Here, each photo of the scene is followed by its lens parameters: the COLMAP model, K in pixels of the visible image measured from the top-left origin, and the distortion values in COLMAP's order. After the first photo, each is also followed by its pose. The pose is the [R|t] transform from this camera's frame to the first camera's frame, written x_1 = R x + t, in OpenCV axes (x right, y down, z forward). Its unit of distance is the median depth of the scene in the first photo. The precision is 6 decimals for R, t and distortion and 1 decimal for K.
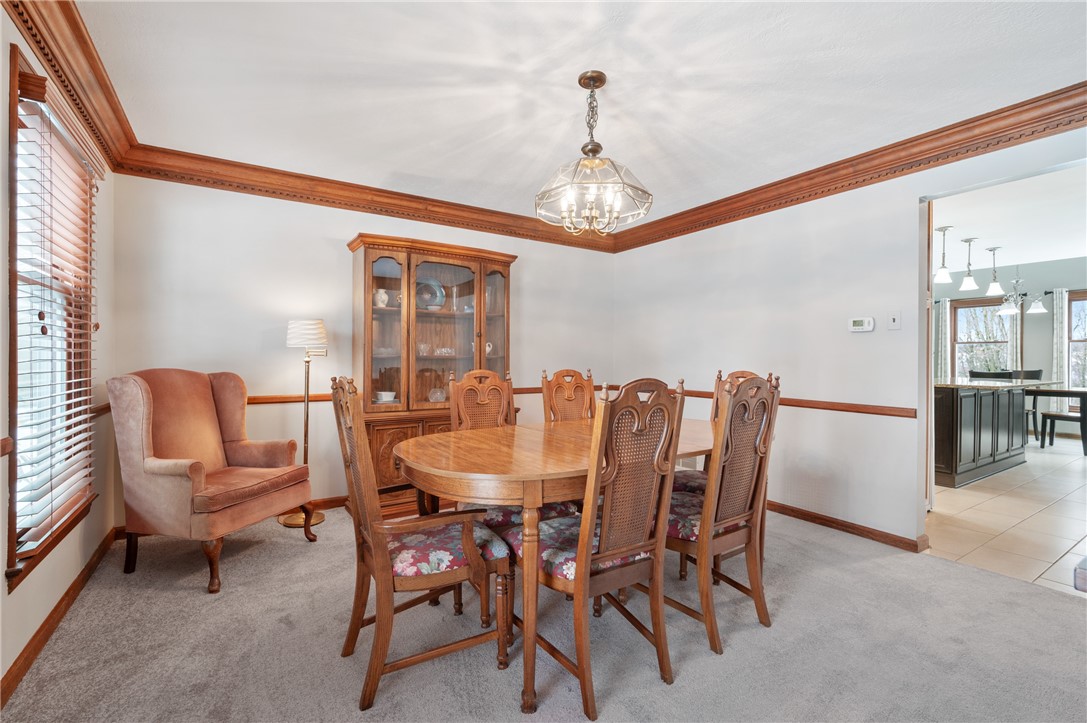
lens RADIAL K [[492.7, 0, 542.6], [0, 492.7, 357.9], [0, 0, 1]] dist [0.003326, 0.000316]
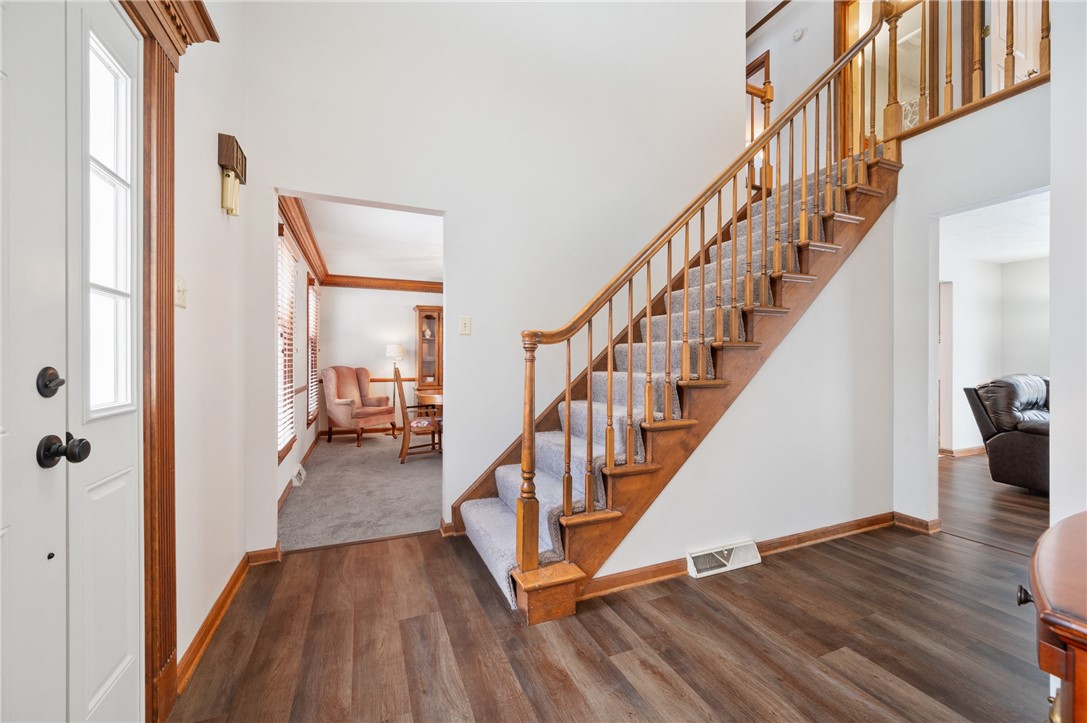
lens RADIAL K [[433.0, 0, 538.3], [0, 433.0, 358.0], [0, 0, 1]] dist [-0.002423, 0.000601]
pose [[0.984944, -0.009504, -0.172613, 0.588262], [0.007866, 0.999917, -0.010169, 0.011975], [0.172696, 0.008658, 0.984937, -0.960319]]
